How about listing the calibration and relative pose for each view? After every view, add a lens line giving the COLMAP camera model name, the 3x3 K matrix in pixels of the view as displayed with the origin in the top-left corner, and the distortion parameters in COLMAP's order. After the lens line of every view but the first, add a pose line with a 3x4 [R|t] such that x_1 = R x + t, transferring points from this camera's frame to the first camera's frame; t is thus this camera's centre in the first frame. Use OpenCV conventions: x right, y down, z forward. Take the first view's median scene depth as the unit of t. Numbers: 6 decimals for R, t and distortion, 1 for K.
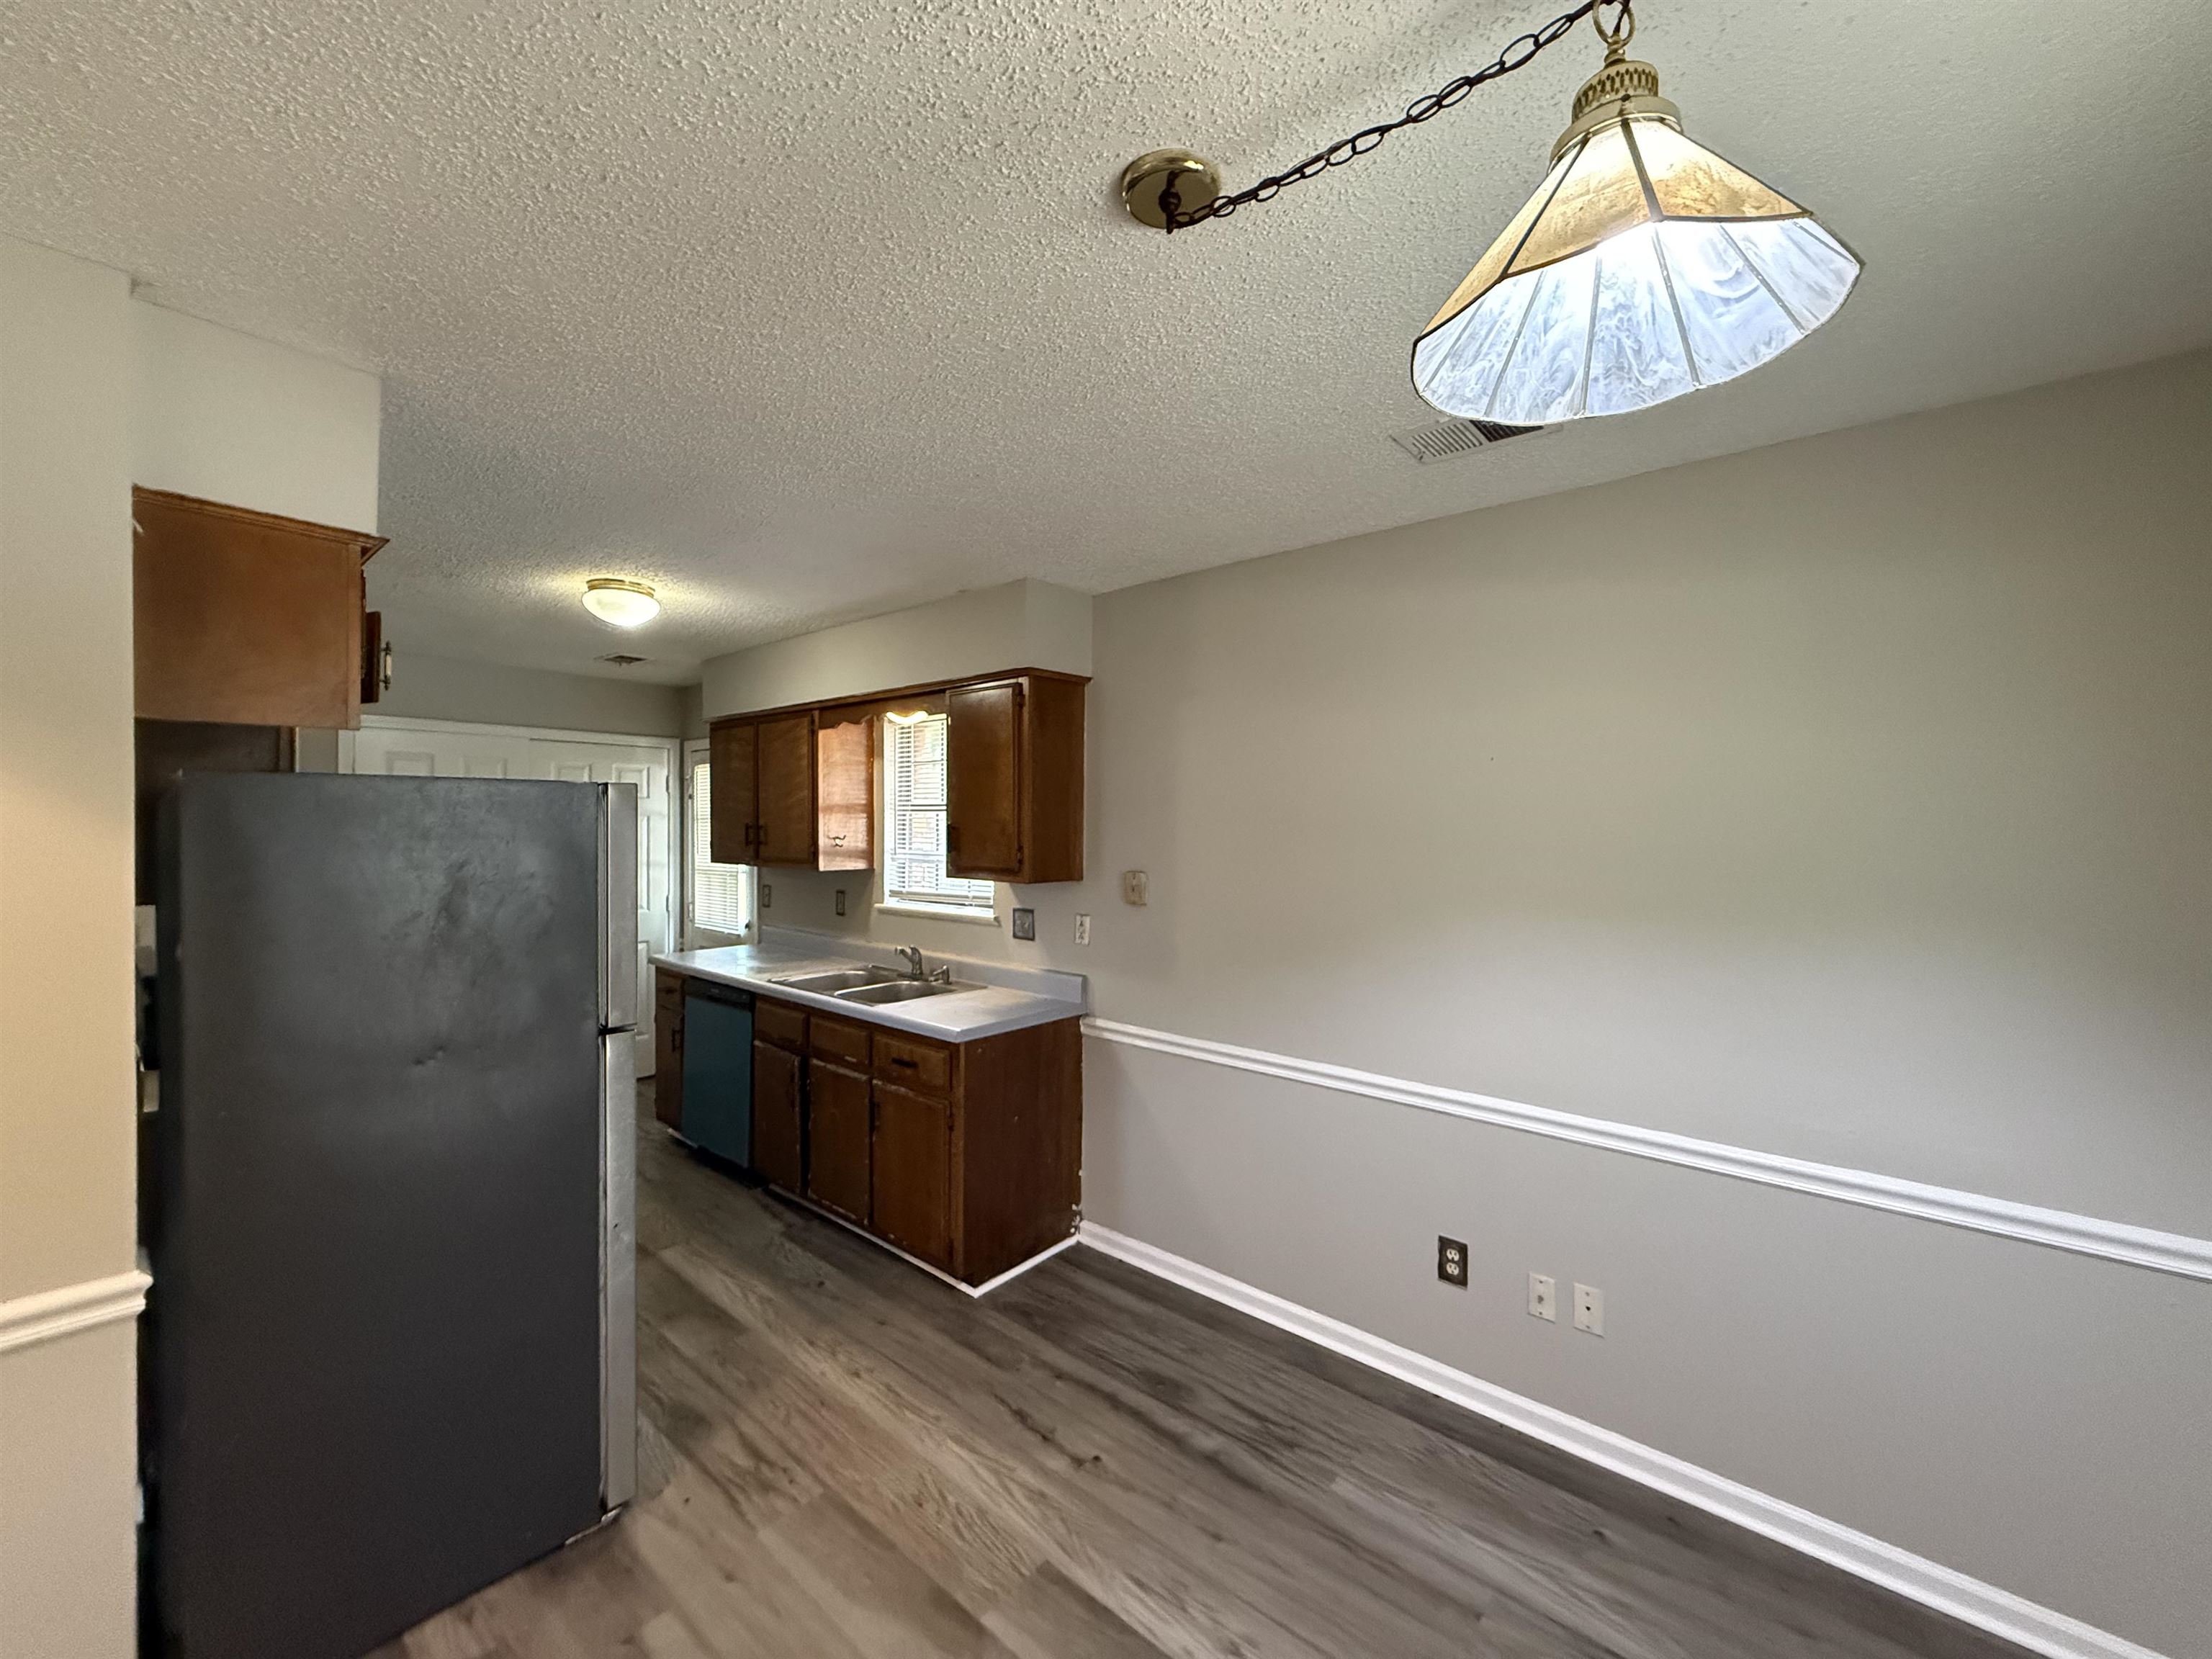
lens RADIAL K [[884.3, 0, 1106.8], [0, 884.3, 829.7], [0, 0, 1]] dist [-0.001733, 0.001235]
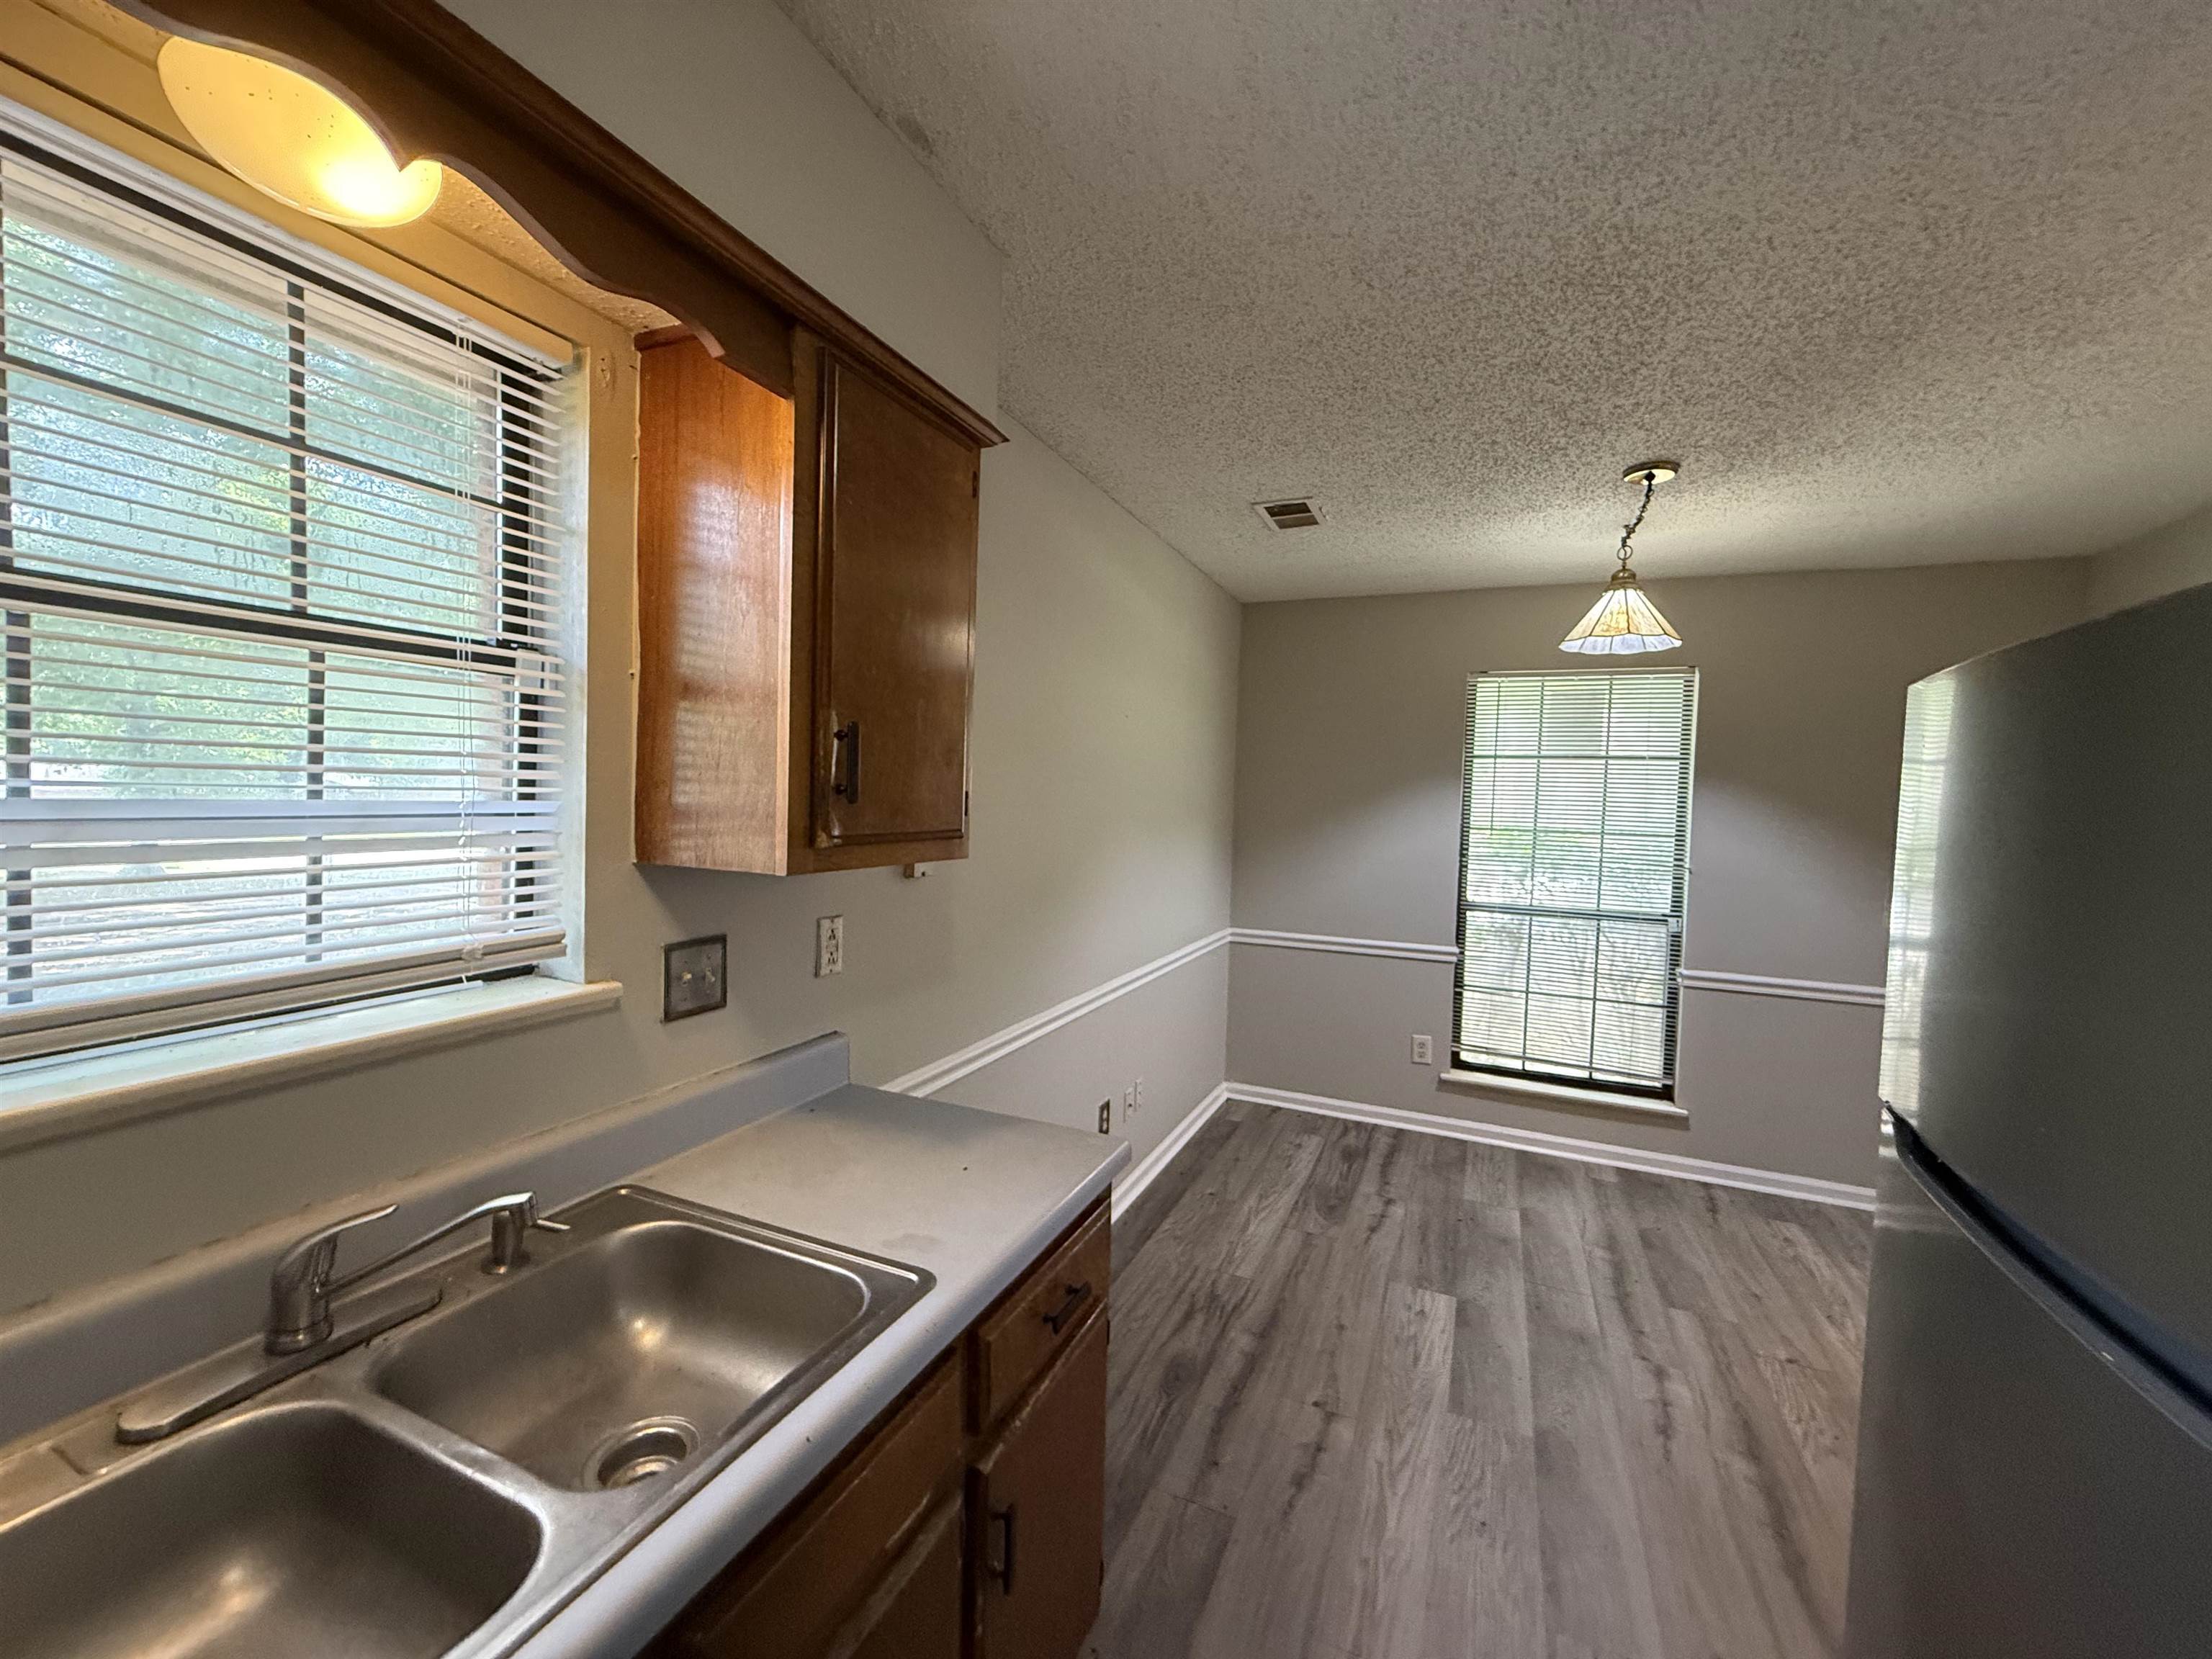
lens RADIAL K [[882.3, 0, 1101.5], [0, 882.3, 827.2], [0, 0, 1]] dist [-0.002036, 0.000452]
pose [[-0.288491, -0.053951, 0.955961, -0.582670], [-0.025144, 0.998494, 0.048763, 0.016456], [-0.957152, -0.009969, -0.289413, 1.043406]]
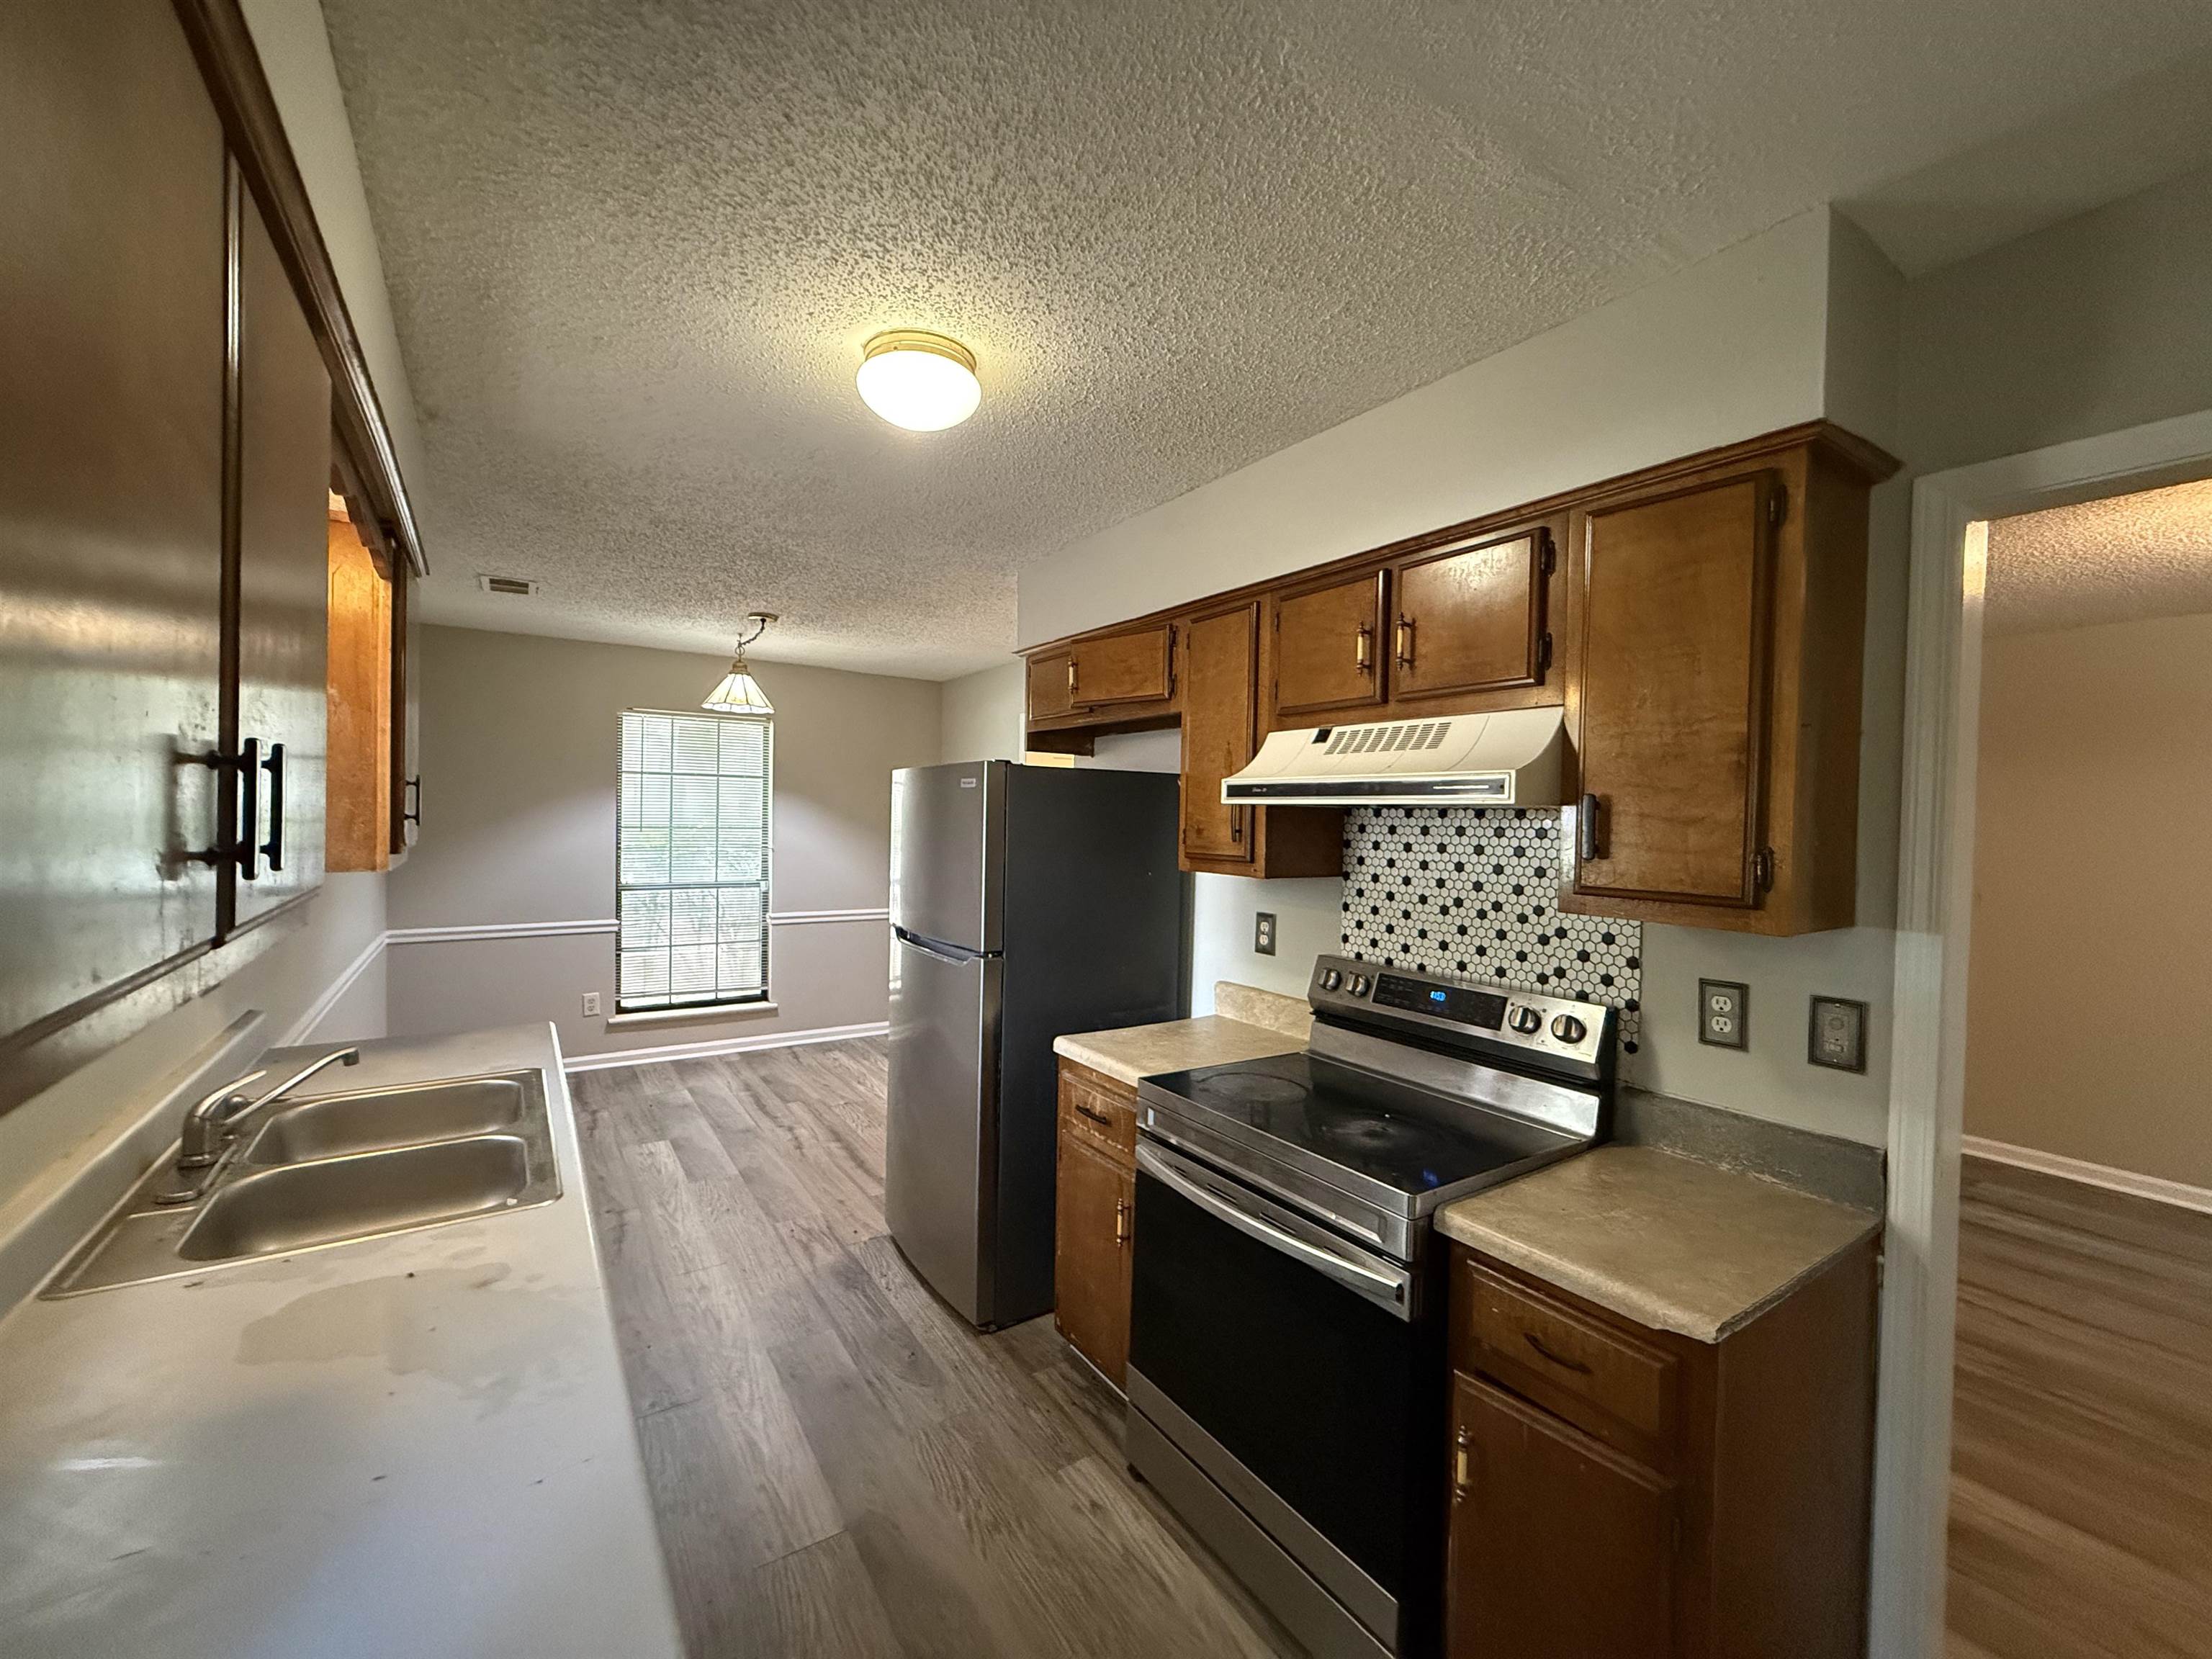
lens RADIAL K [[884.3, 0, 1098.6], [0, 884.3, 827.6], [0, 0, 1]] dist [-0.001733, 0.001235]
pose [[-0.963200, -0.030938, 0.266999, -0.815438], [-0.024456, 0.999321, 0.027567, 0.000458], [-0.267671, 0.020023, -0.963302, 1.510837]]
